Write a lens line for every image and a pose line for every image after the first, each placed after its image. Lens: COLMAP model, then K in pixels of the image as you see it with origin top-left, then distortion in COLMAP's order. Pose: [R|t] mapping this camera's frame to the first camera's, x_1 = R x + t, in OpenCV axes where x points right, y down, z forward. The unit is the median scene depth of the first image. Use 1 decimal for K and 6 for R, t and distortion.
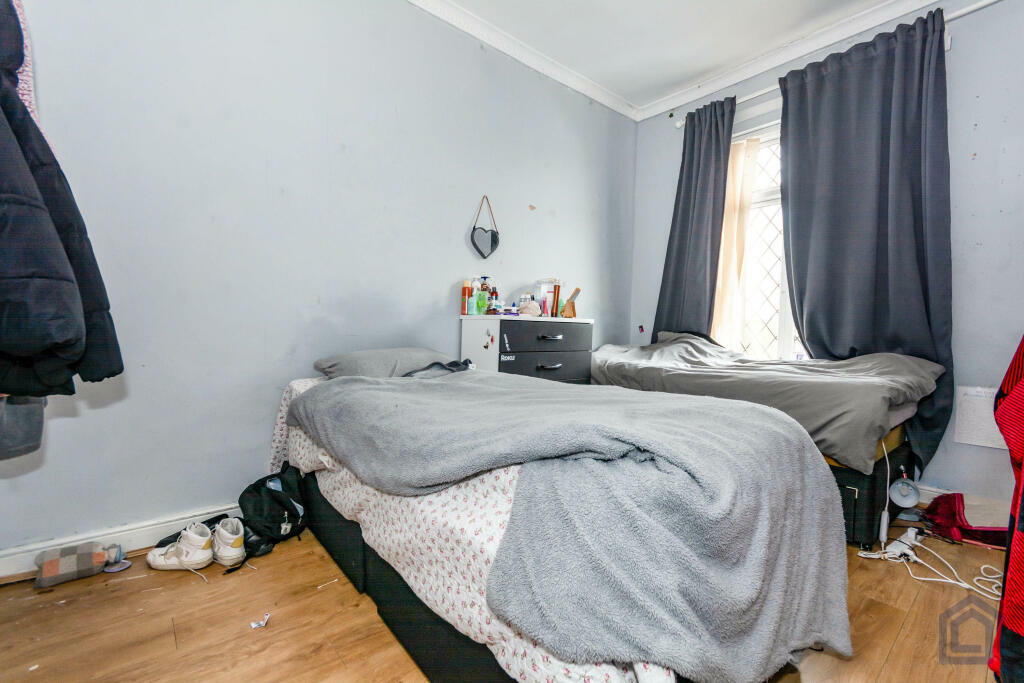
lens RADIAL K [[443.7, 0, 512.2], [0, 443.7, 330.0], [0, 0, 1]] dist [-0.002353, -0.000712]
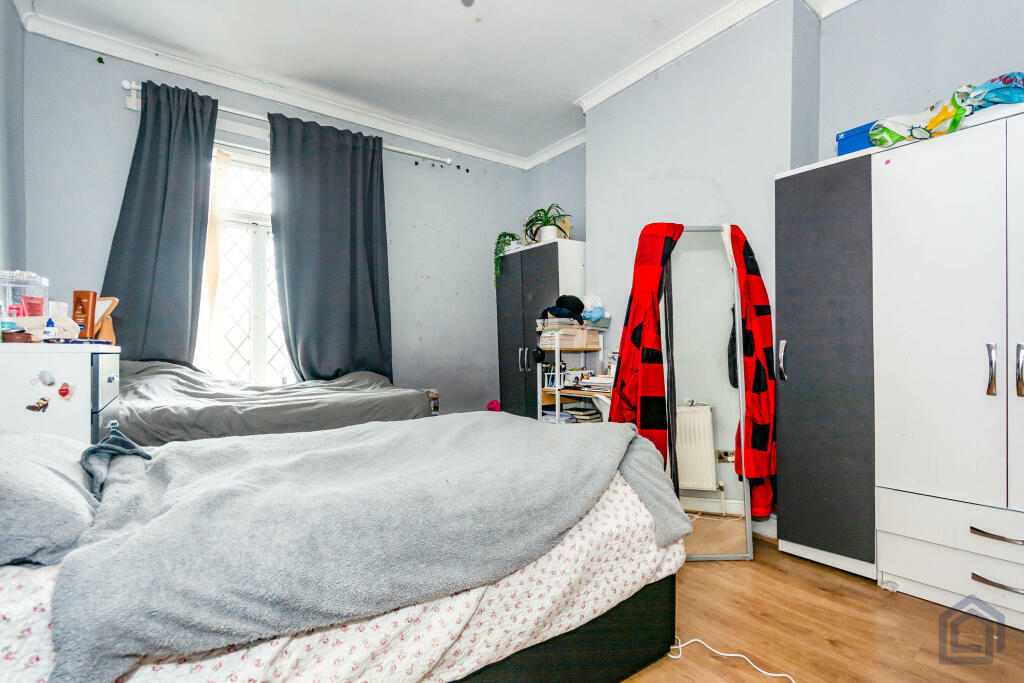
lens RADIAL K [[466.2, 0, 512.0], [0, 466.2, 341.5], [0, 0, 1]] dist [-0.002568, -0.000686]
pose [[0.079084, 0.003003, 0.996863, -0.441359], [0.003507, 0.999988, -0.003291, -0.026772], [-0.996862, 0.003756, 0.079072, 0.350809]]
